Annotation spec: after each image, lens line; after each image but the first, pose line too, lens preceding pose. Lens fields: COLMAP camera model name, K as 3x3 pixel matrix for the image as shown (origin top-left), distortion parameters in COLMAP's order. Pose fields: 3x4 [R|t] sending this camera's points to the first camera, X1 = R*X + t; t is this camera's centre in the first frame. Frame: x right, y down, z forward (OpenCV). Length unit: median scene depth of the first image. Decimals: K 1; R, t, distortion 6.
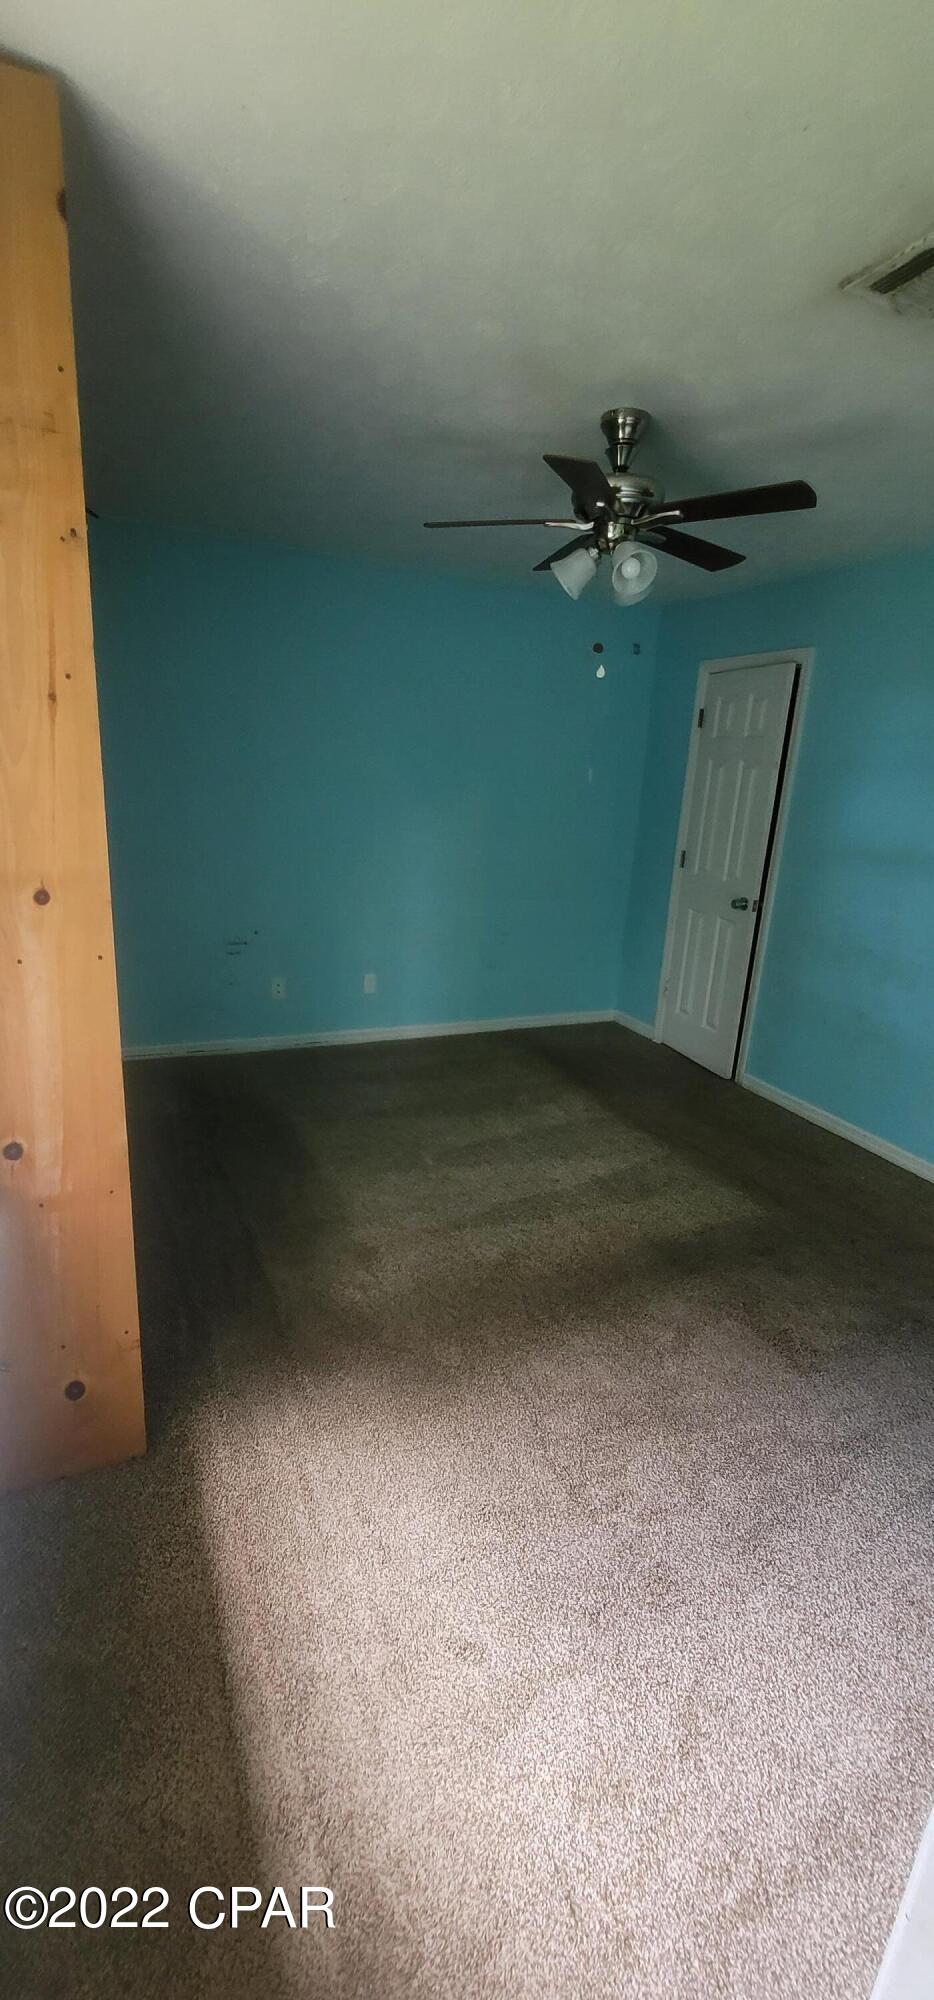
lens RADIAL K [[813.4, 0, 467.0], [0, 813.4, 1000.0], [0, 0, 1]] dist [-0.002392, -0.000586]
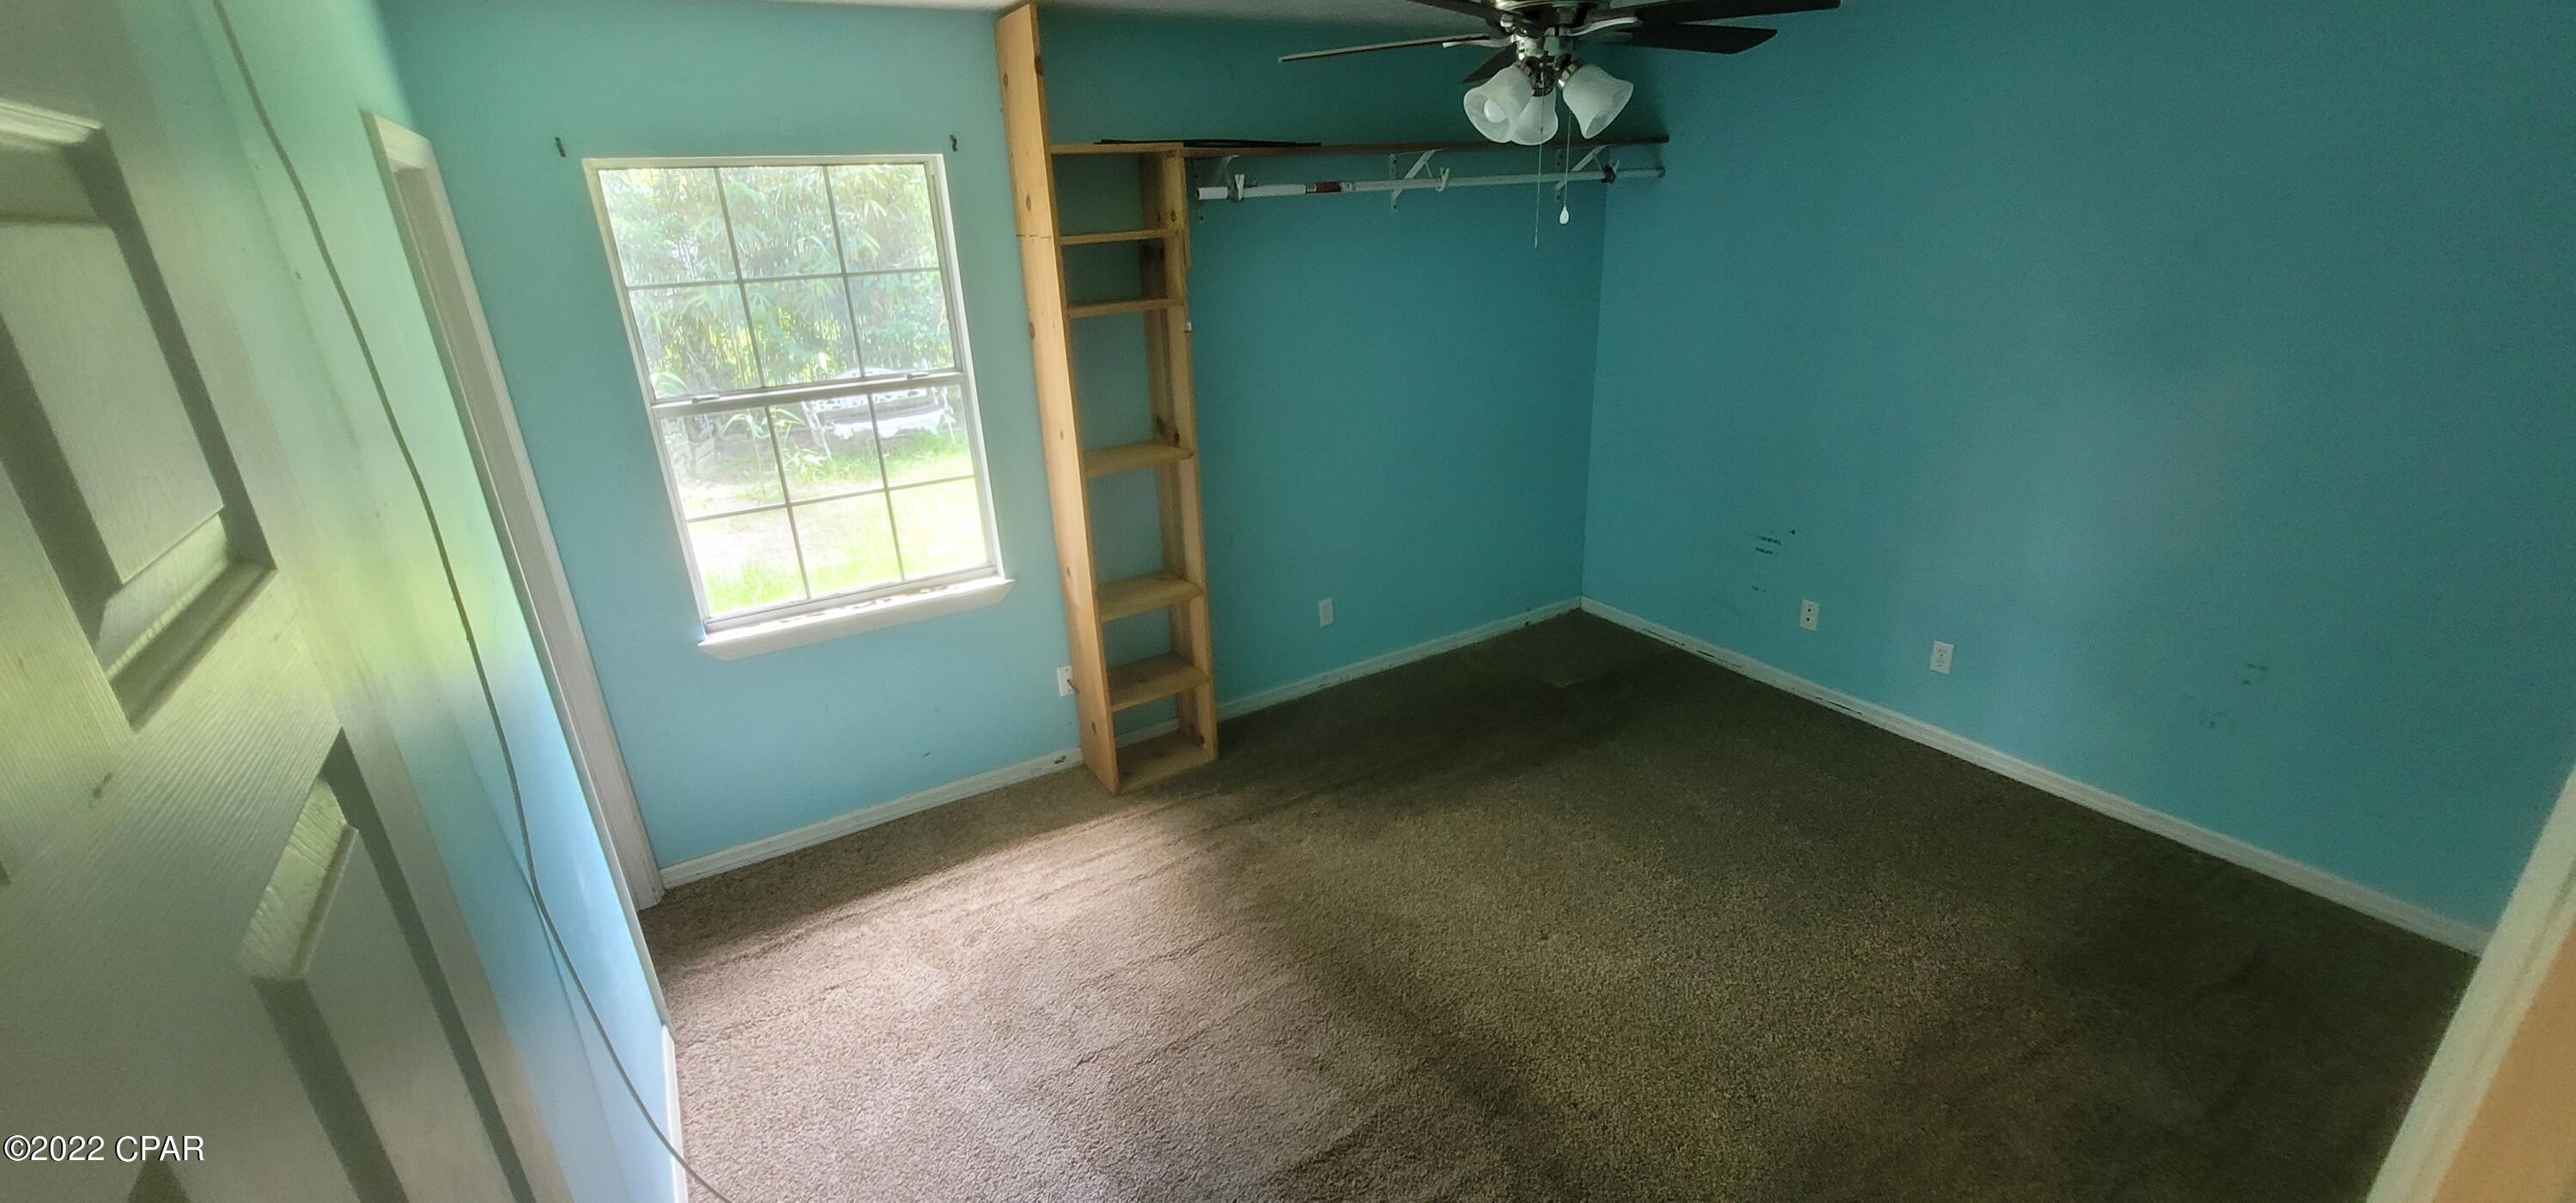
lens RADIAL K [[1047.7, 0, 1285.8], [0, 1047.7, 616.7], [0, 0, 1]] dist [-0.002392, -0.000586]
pose [[0.160896, 0.302955, -0.939325, 0.576987], [-0.249504, 0.933296, 0.258274, -0.137954], [0.954914, 0.192810, 0.225752, 0.339755]]
